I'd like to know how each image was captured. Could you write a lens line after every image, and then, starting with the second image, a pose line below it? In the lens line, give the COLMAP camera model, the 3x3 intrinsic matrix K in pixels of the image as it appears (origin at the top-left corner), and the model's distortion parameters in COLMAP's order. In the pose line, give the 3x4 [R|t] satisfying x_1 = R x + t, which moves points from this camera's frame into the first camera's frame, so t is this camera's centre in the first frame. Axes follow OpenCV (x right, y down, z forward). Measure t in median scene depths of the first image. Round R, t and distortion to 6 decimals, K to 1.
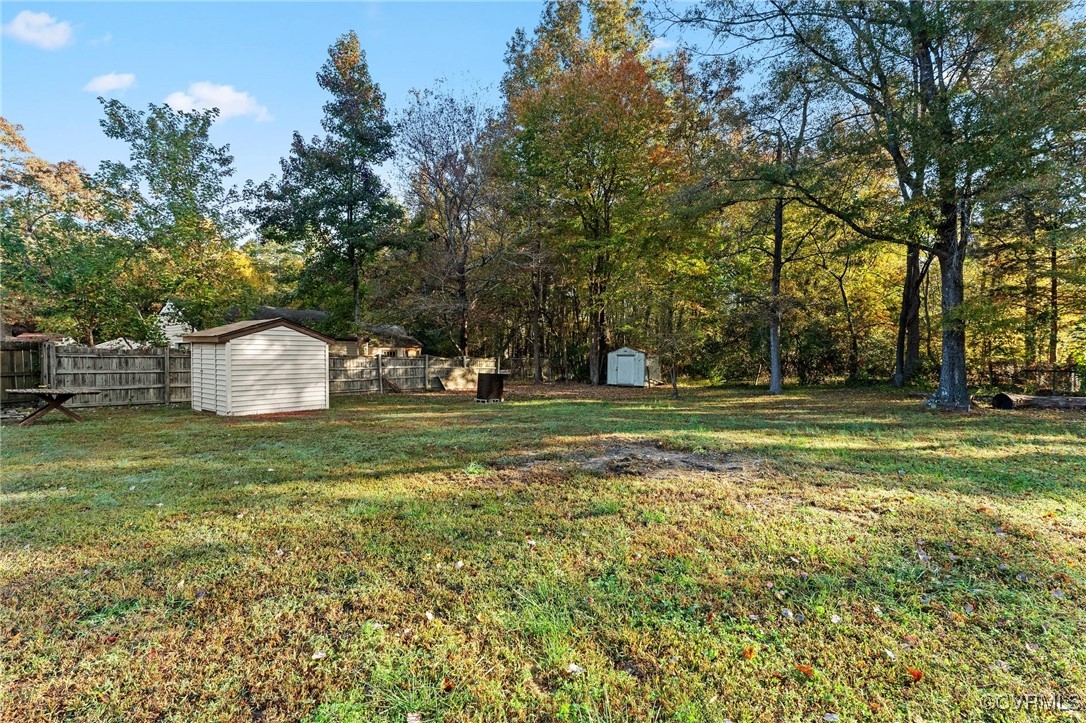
lens RADIAL K [[454.5, 0, 546.0], [0, 454.5, 369.0], [0, 0, 1]] dist [0.000527, 0.000063]
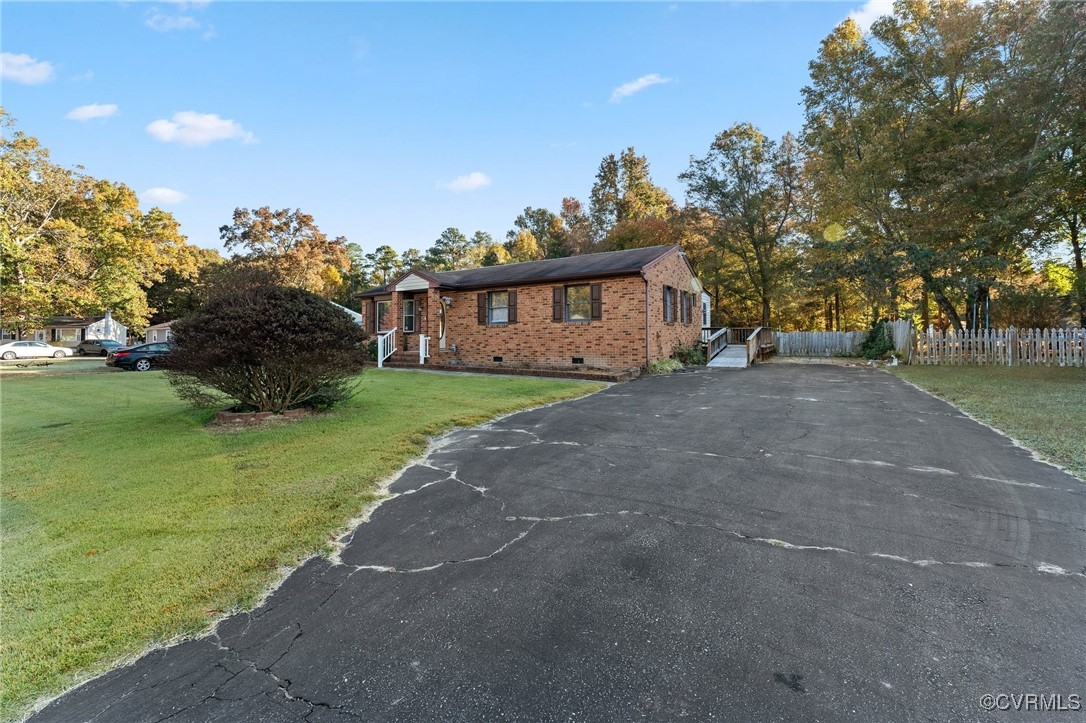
lens RADIAL K [[428.9, 0, 538.5], [0, 428.9, 327.2], [0, 0, 1]] dist [0.000731, 0.000114]
pose [[0.996406, -0.020352, 0.082222, -0.631768], [0.024398, 0.998525, -0.048510, 0.021868], [-0.081113, 0.050342, 0.995433, -1.194582]]
